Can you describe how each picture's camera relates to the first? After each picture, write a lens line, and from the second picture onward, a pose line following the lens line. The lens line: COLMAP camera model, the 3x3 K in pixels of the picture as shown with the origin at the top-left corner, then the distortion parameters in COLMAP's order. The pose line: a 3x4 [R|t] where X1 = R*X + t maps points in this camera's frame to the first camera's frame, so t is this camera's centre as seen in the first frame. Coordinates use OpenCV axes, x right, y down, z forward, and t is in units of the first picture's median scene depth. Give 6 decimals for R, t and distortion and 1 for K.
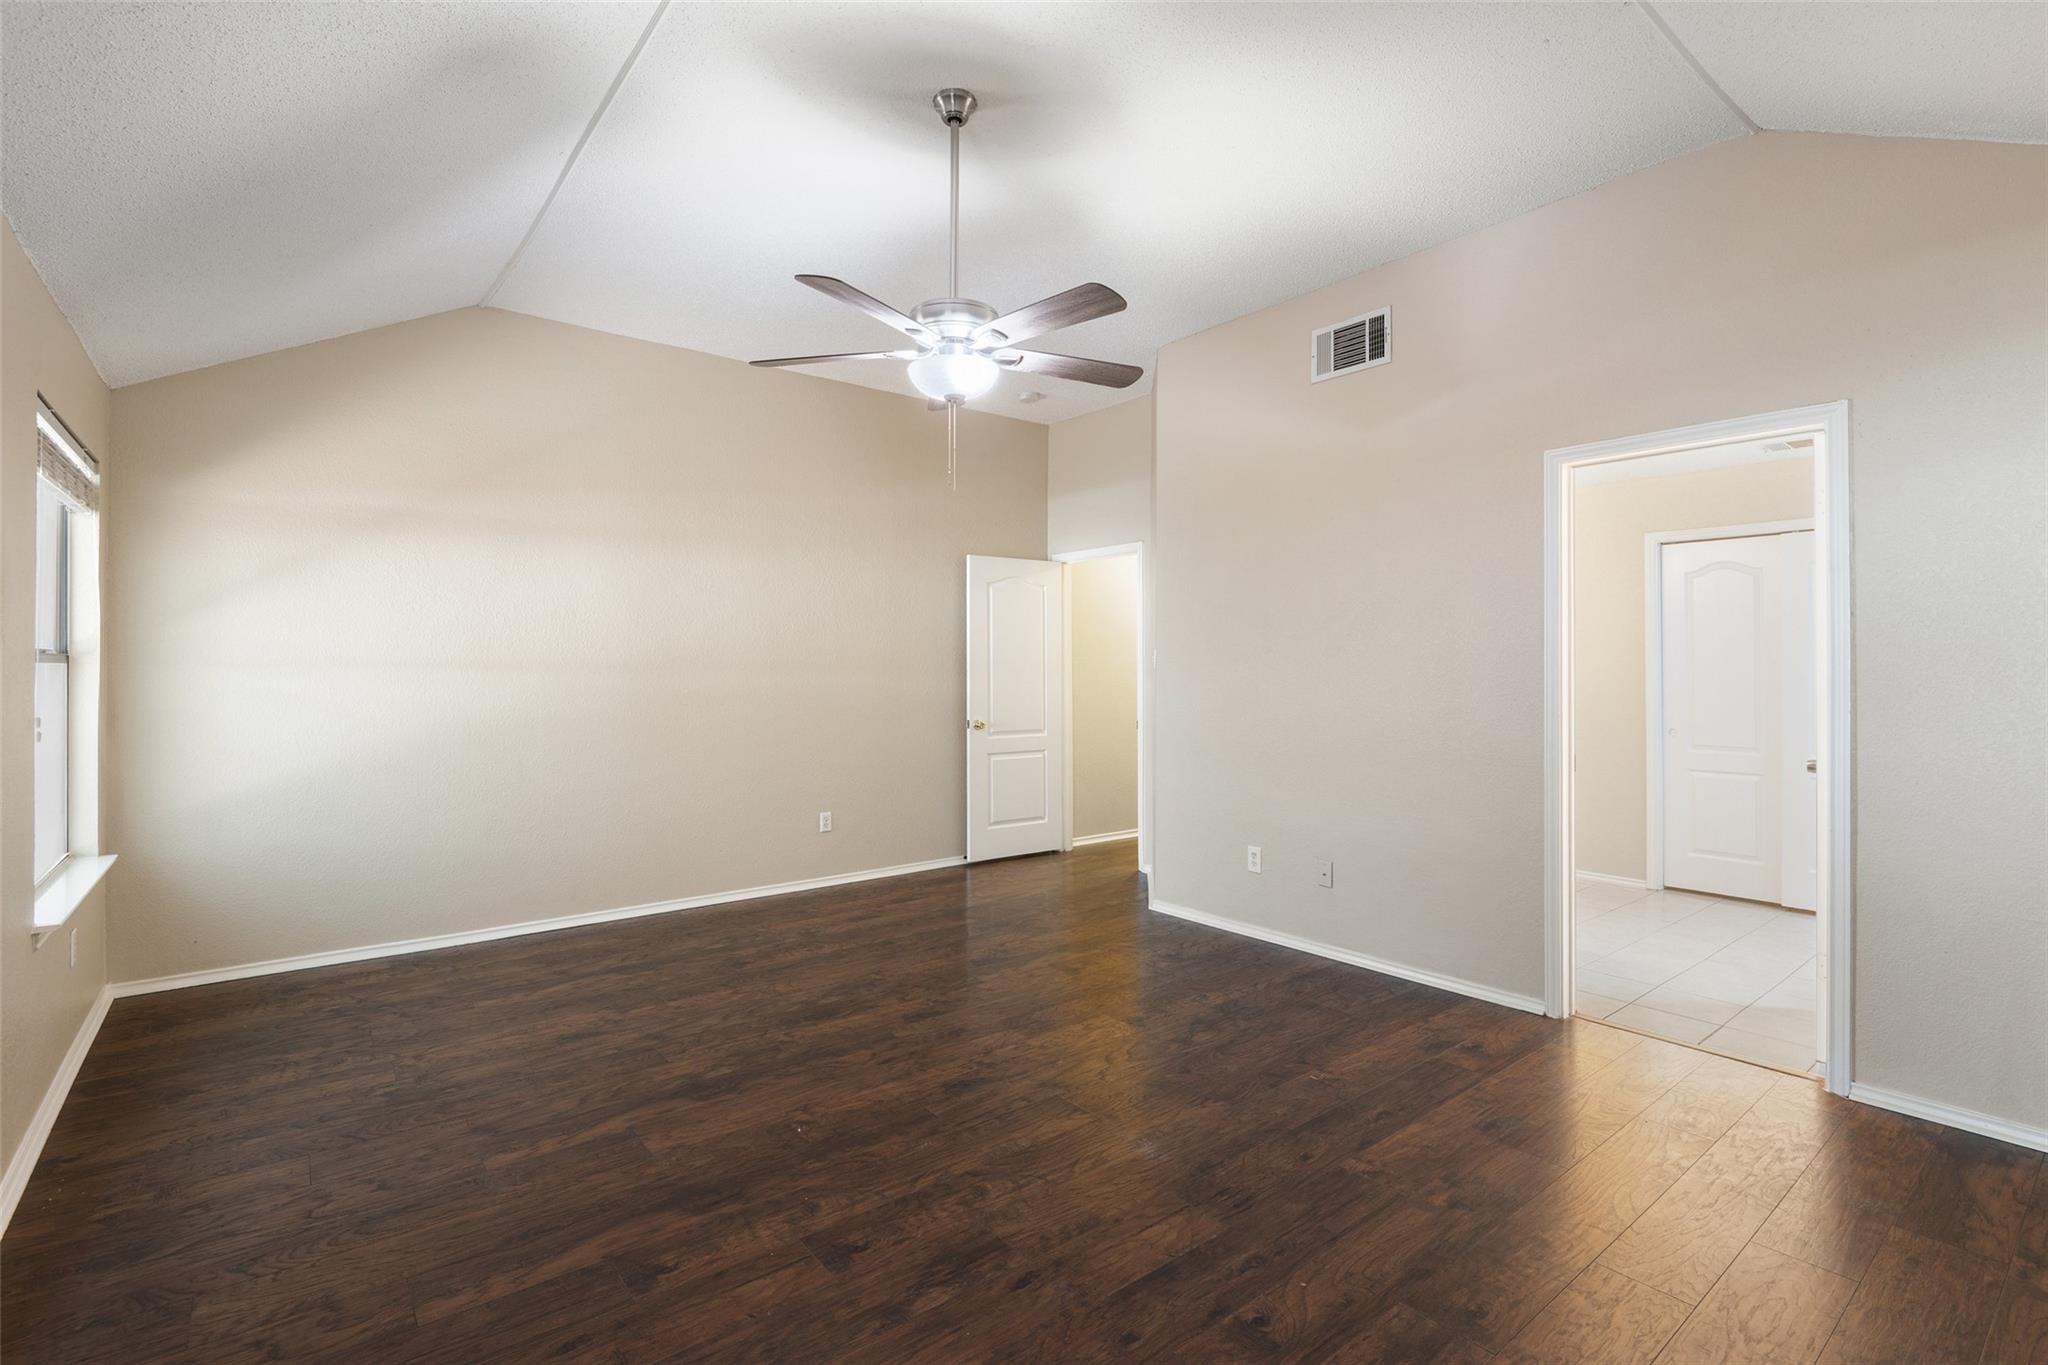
lens RADIAL K [[937.9, 0, 1018.2], [0, 937.9, 691.8], [0, 0, 1]] dist [0.005356, -0.009046]
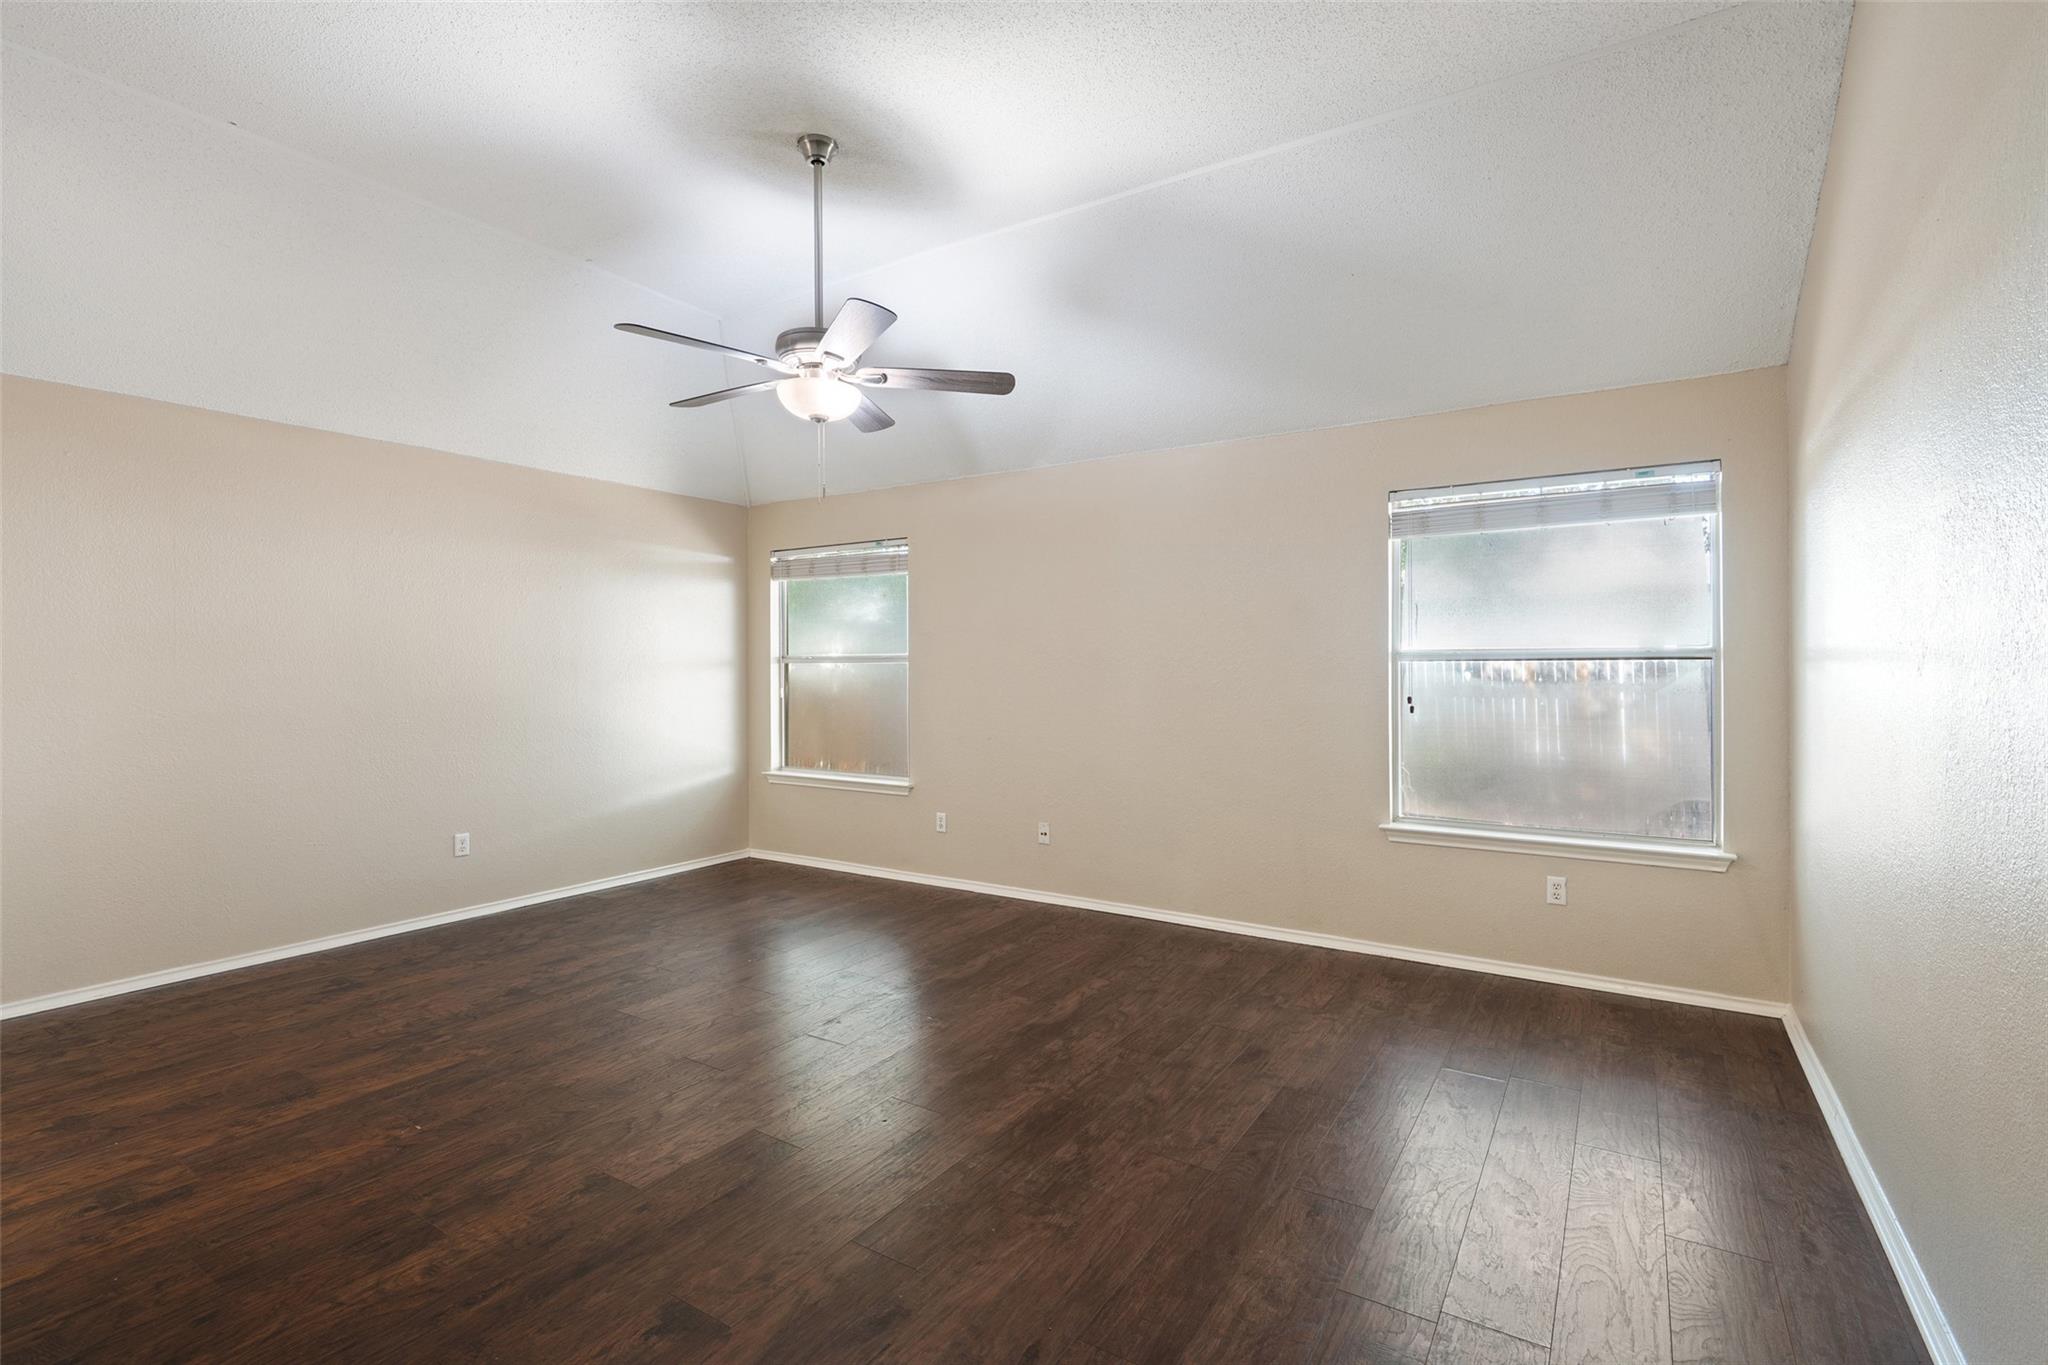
lens RADIAL K [[925.9, 0, 1025.0], [0, 925.9, 682.5], [0, 0, 1]] dist [0.001974, -0.008997]
pose [[-0.942818, 0.006165, -0.333250, 0.060954], [-0.007306, 0.999206, 0.039155, -0.046598], [0.333227, 0.039351, -0.942025, 1.973475]]
